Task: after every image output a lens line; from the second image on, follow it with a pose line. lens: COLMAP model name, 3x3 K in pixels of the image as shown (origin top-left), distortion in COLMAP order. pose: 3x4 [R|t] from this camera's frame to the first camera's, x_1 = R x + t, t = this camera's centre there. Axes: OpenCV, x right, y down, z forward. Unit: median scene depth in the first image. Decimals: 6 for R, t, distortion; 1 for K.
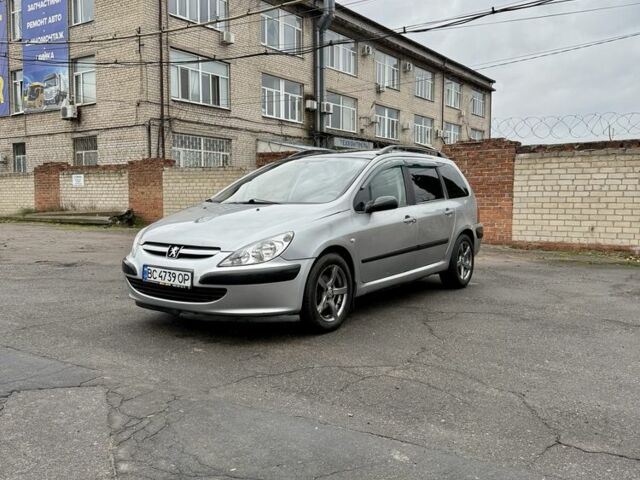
lens RADIAL K [[600.0, 0, 322.9], [0, 600.0, 239.2], [0, 0, 1]] dist [0.153169, -0.271007]
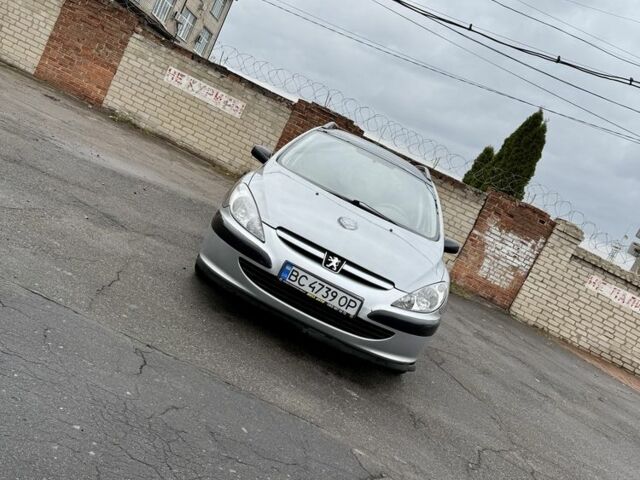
lens RADIAL K [[600.0, 0, 322.9], [0, 600.0, 239.2], [0, 0, 1]] dist [0.153169, -0.271007]
pose [[0.766465, 0.295058, 0.570502, -0.304514], [-0.395976, 0.916426, 0.058024, -0.021500], [-0.505702, -0.270378, 0.819244, 0.135249]]
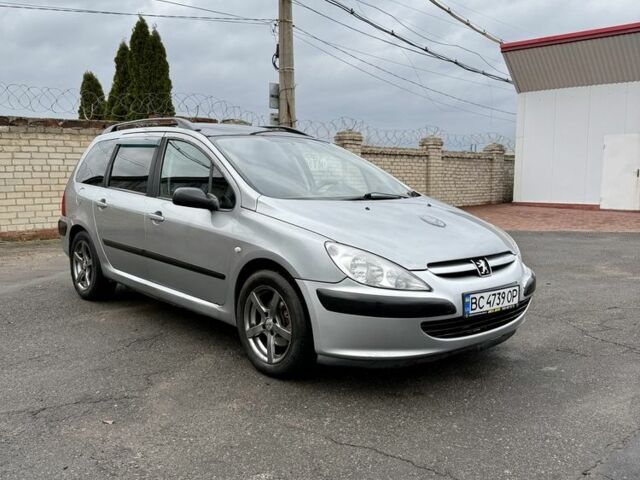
lens RADIAL K [[600.0, 0, 322.9], [0, 600.0, 239.2], [0, 0, 1]] dist [0.153169, -0.271007]
pose [[0.220450, -0.113575, 0.968763, -0.415248], [0.071882, 0.992389, 0.099987, -0.042138], [-0.972746, 0.047595, 0.226936, 0.417387]]
